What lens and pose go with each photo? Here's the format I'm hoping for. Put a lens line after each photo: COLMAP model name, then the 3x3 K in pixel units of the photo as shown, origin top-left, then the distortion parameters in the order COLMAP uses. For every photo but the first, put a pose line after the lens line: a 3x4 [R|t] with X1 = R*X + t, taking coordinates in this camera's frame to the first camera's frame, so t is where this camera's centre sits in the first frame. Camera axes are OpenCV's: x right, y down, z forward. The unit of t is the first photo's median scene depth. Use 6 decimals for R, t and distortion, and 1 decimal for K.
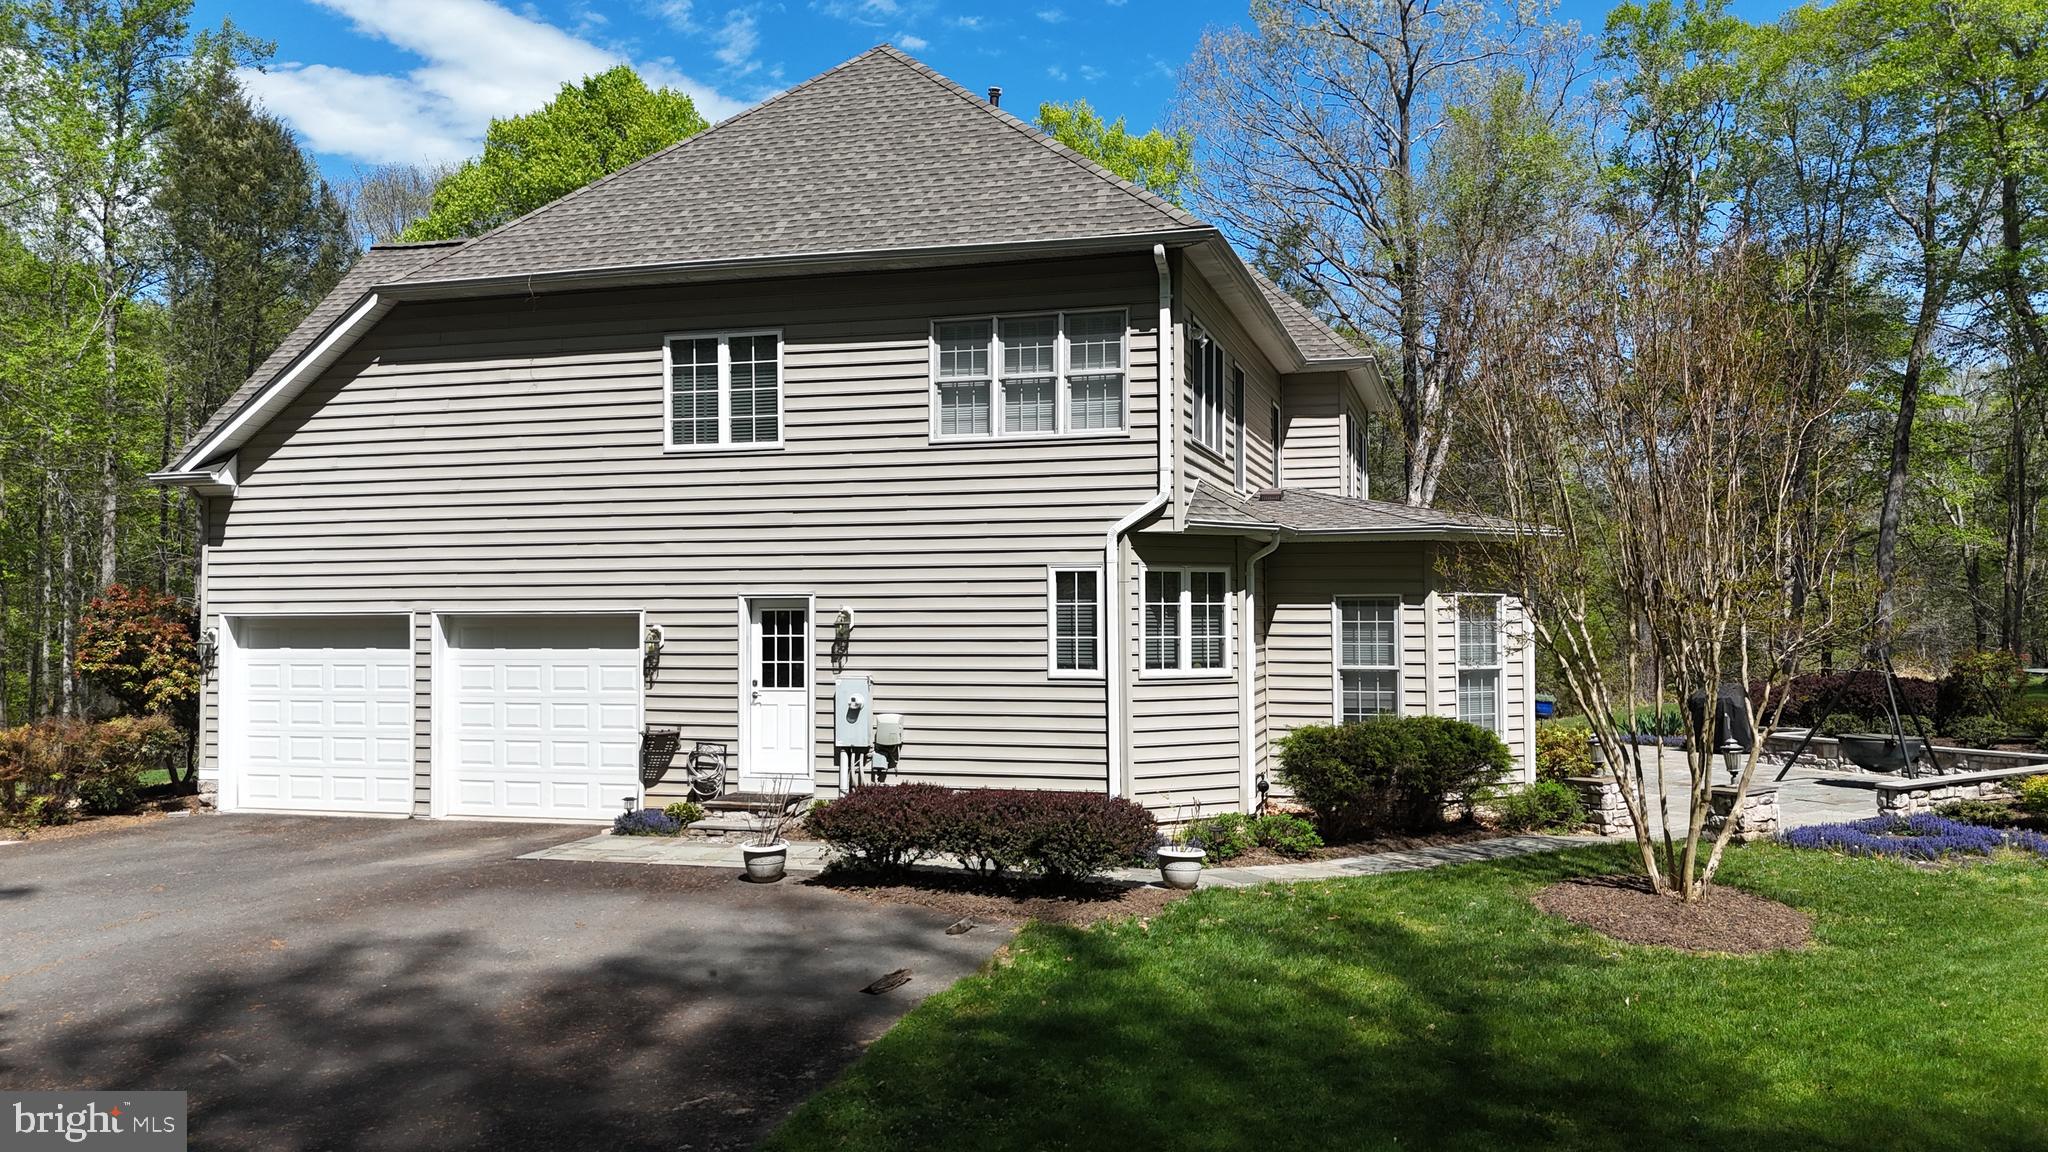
lens RADIAL K [[1520.3, 0, 1024.0], [0, 1520.3, 576.0], [0, 0, 1]] dist [0.111776, -0.173704]
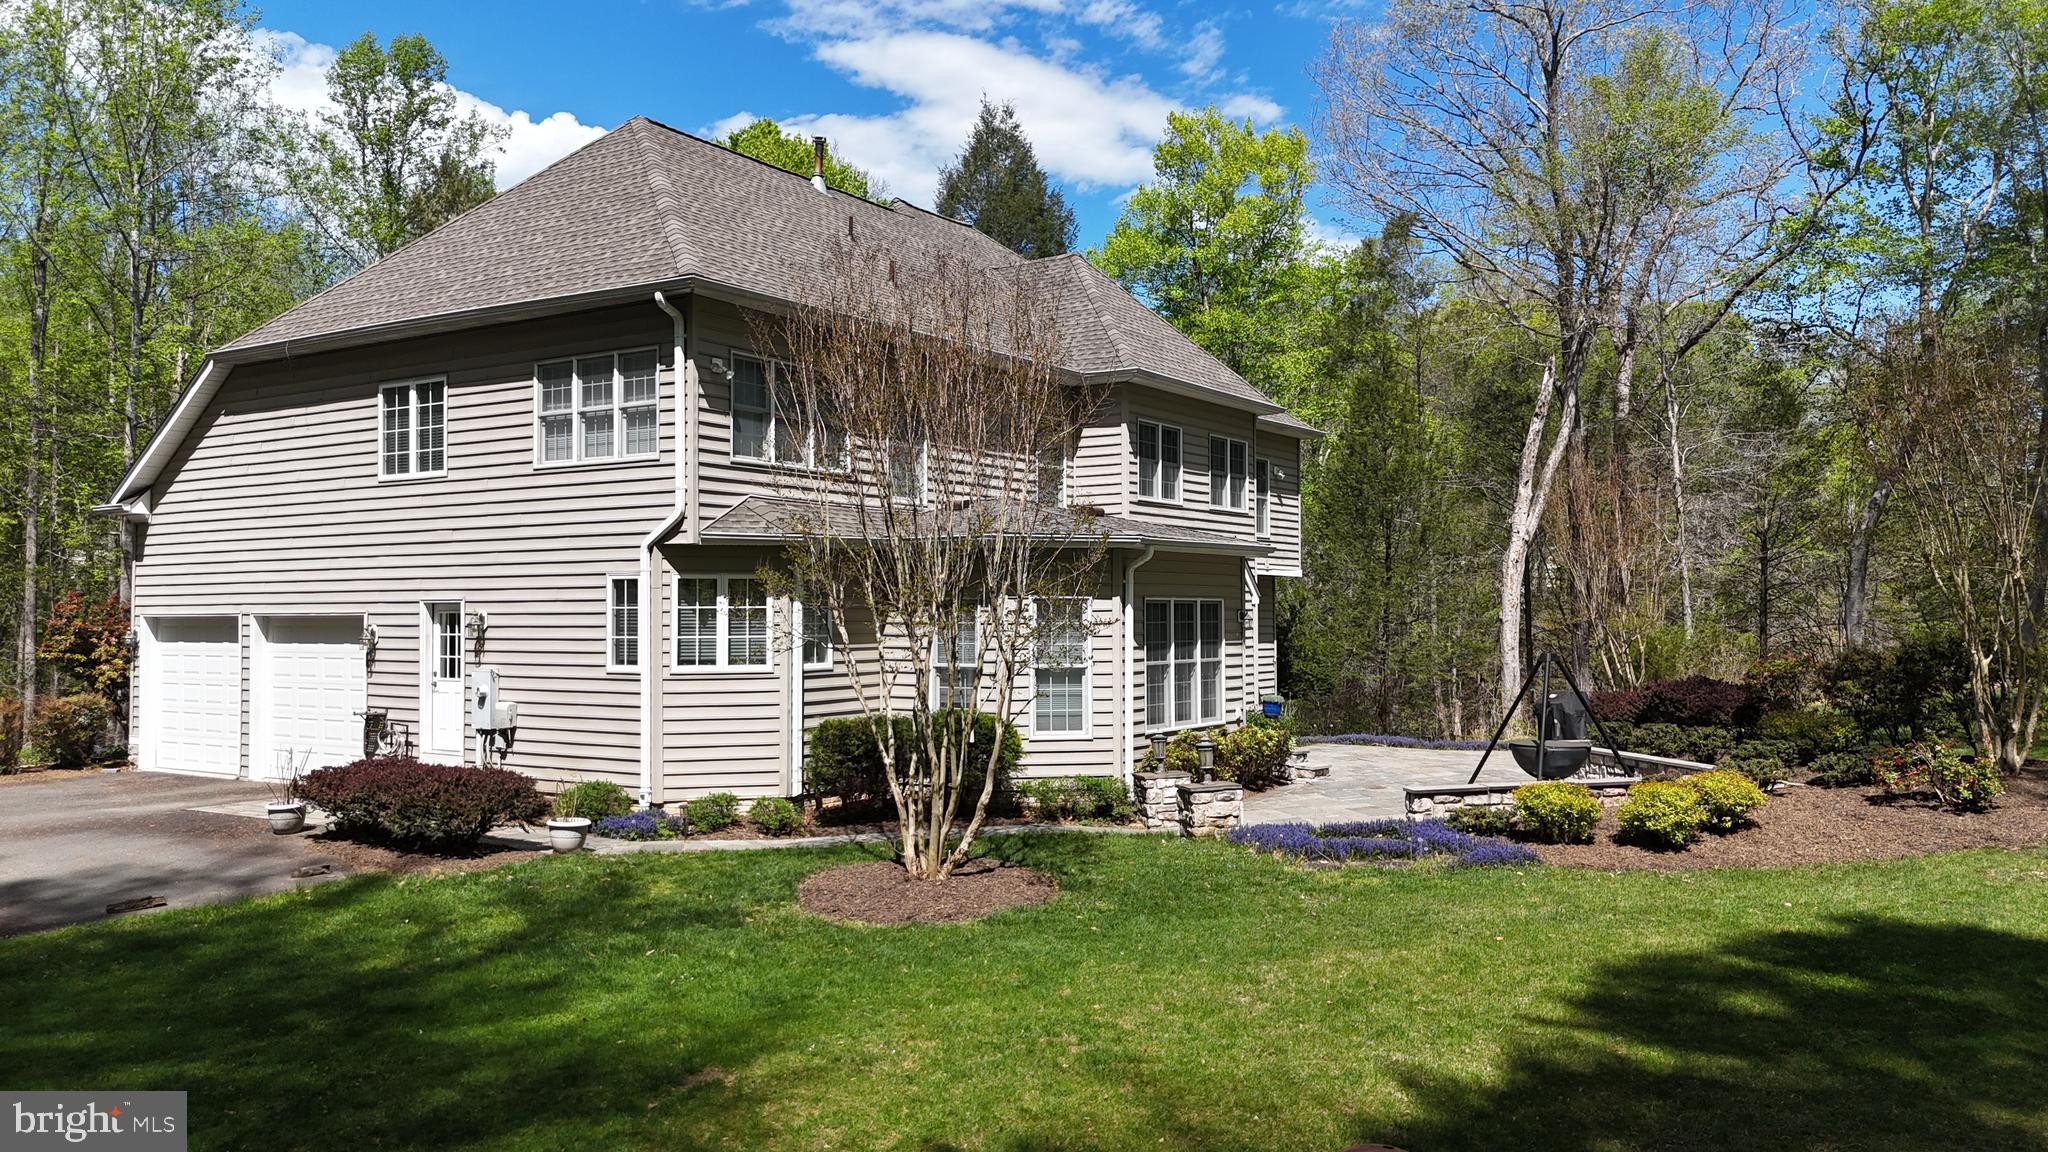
lens RADIAL K [[1510.1, 0, 1024.0], [0, 1510.1, 576.0], [0, 0, 1]] dist [0.080027, -0.085202]
pose [[0.957883, -0.006457, -0.287086, 0.604993], [0.006795, 0.999977, 0.000182, -0.003241], [0.287078, -0.002125, 0.957905, -0.005704]]
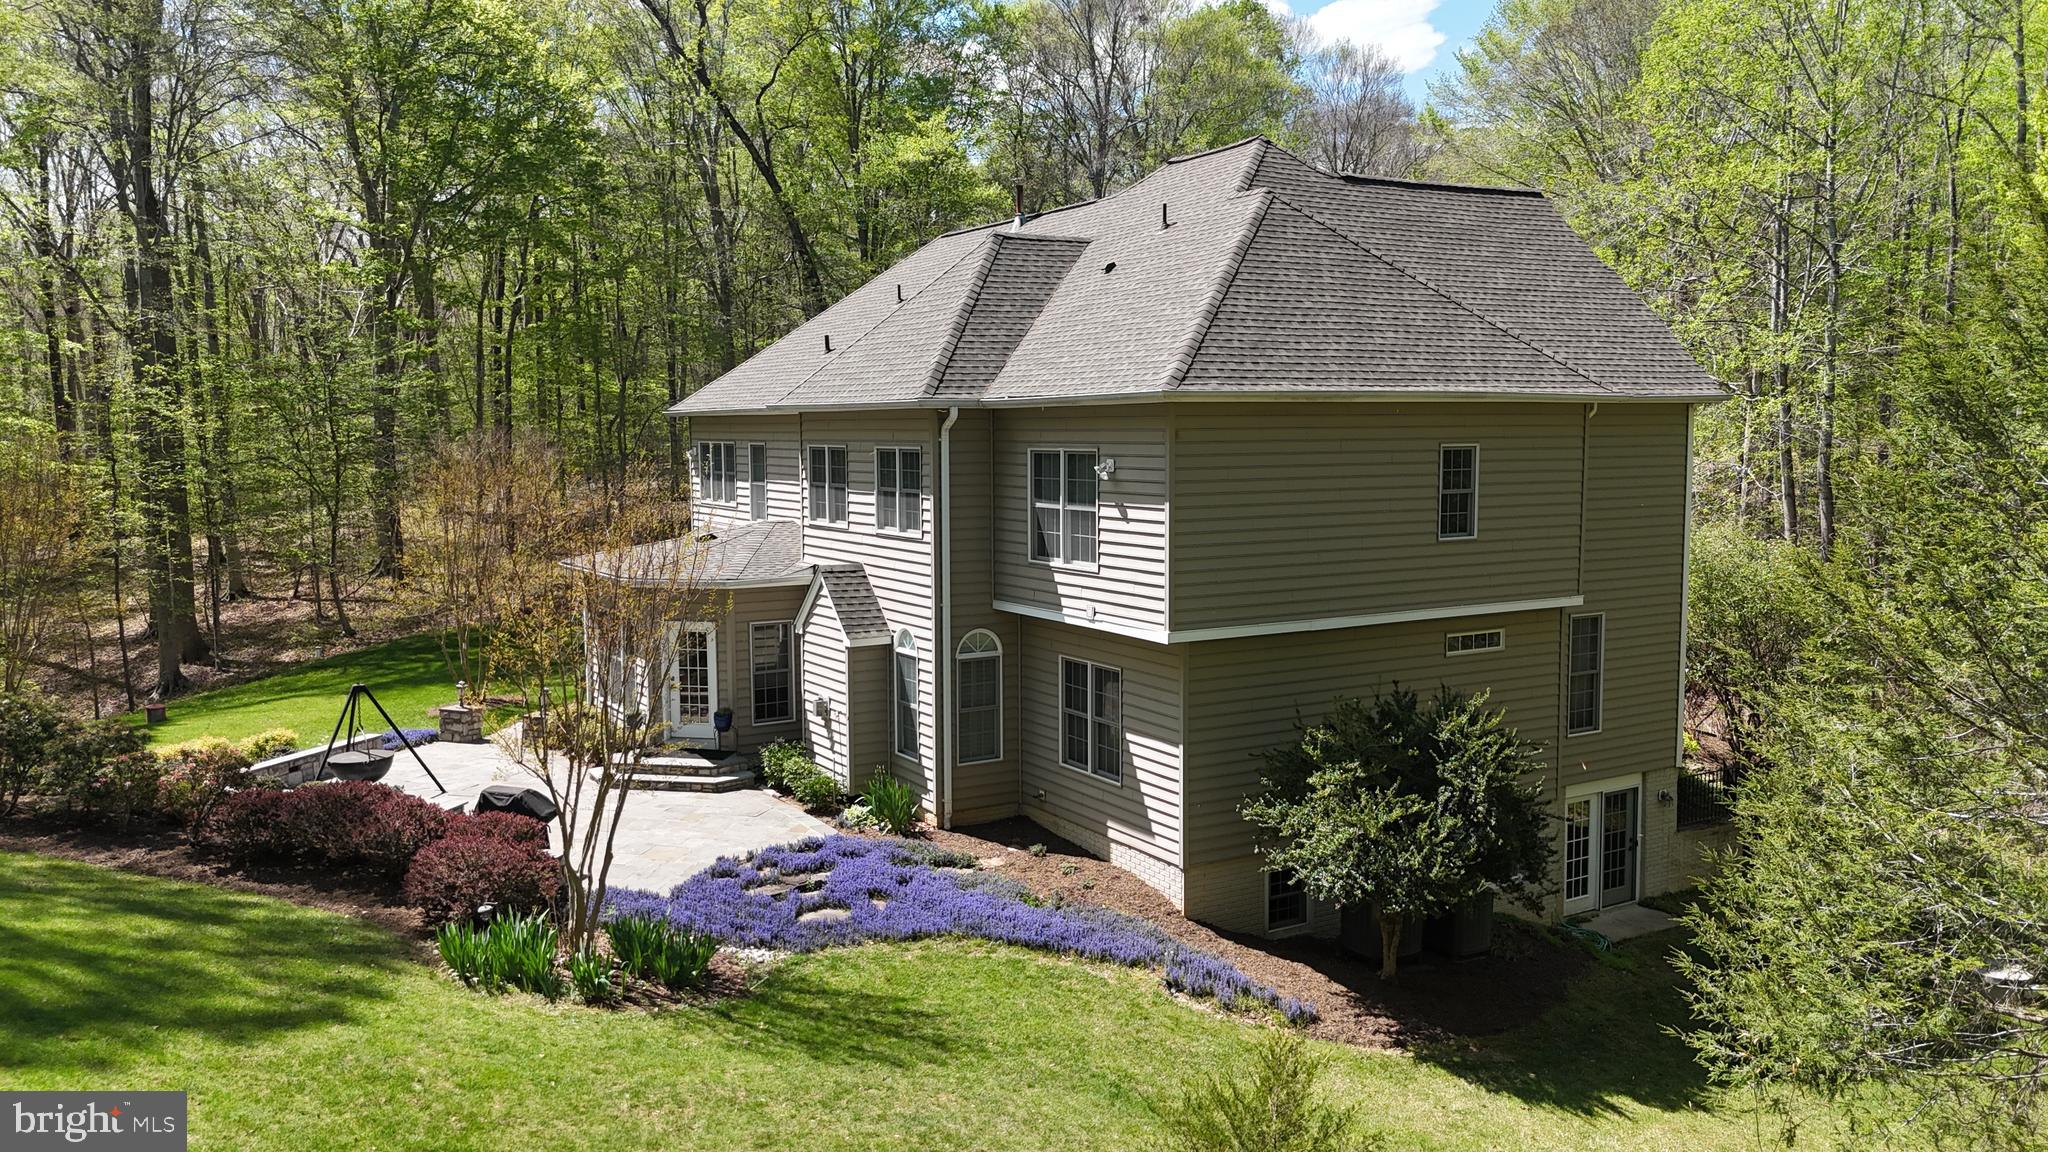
lens RADIAL K [[1510.1, 0, 1024.0], [0, 1510.1, 576.0], [0, 0, 1]] dist [0.080027, -0.085202]
pose [[-0.672122, 0.081671, -0.735923, 1.261454], [0.028125, 0.995997, 0.084847, -0.144065], [0.739906, 0.036329, -0.671728, 2.565272]]
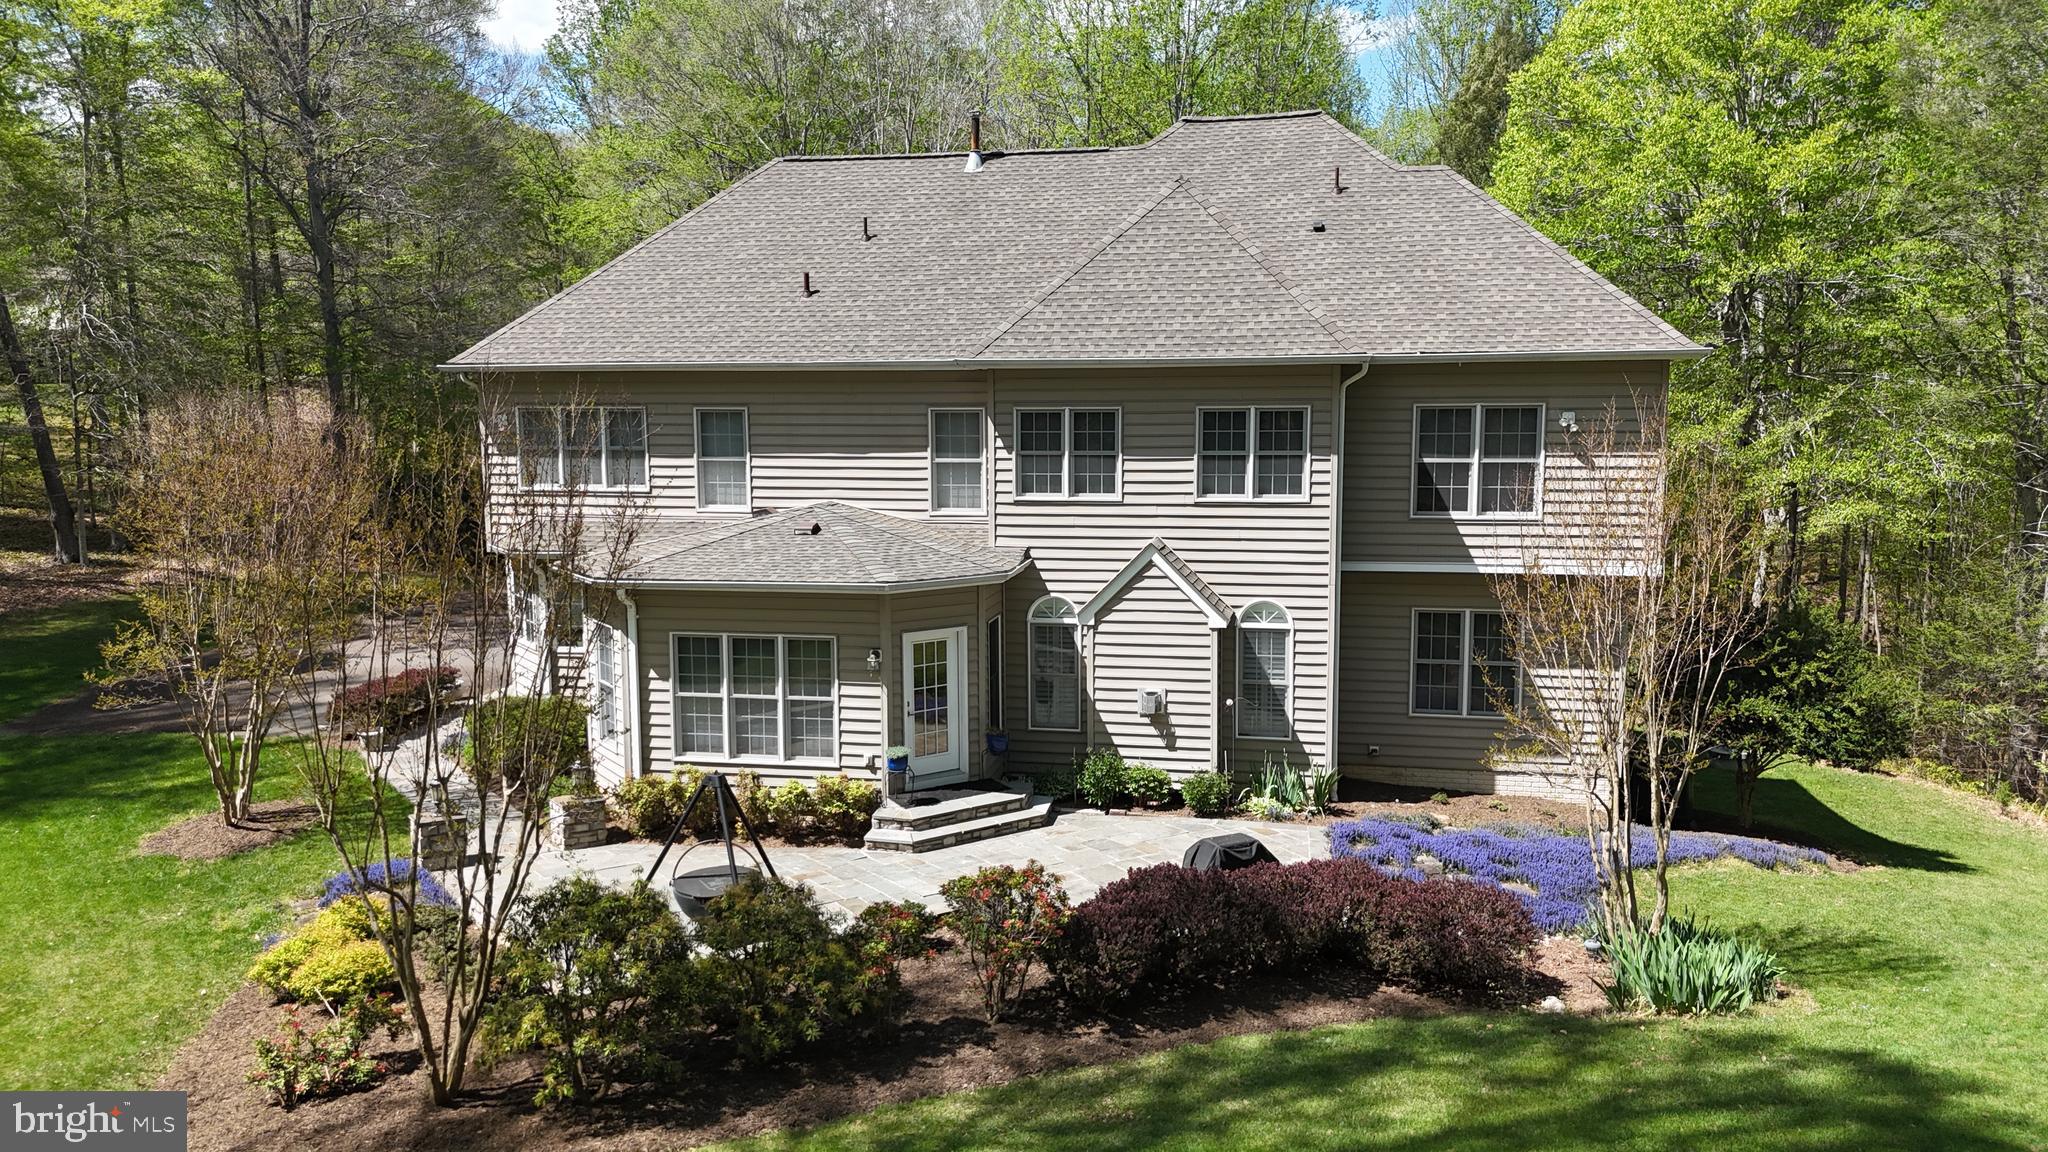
lens RADIAL K [[1510.1, 0, 1024.0], [0, 1510.1, 576.0], [0, 0, 1]] dist [0.080027, -0.085202]
pose [[0.091753, 0.130070, -0.987250, 1.564517], [0.031480, 0.990558, 0.133432, -0.180612], [0.995284, -0.043321, 0.086792, 1.293465]]
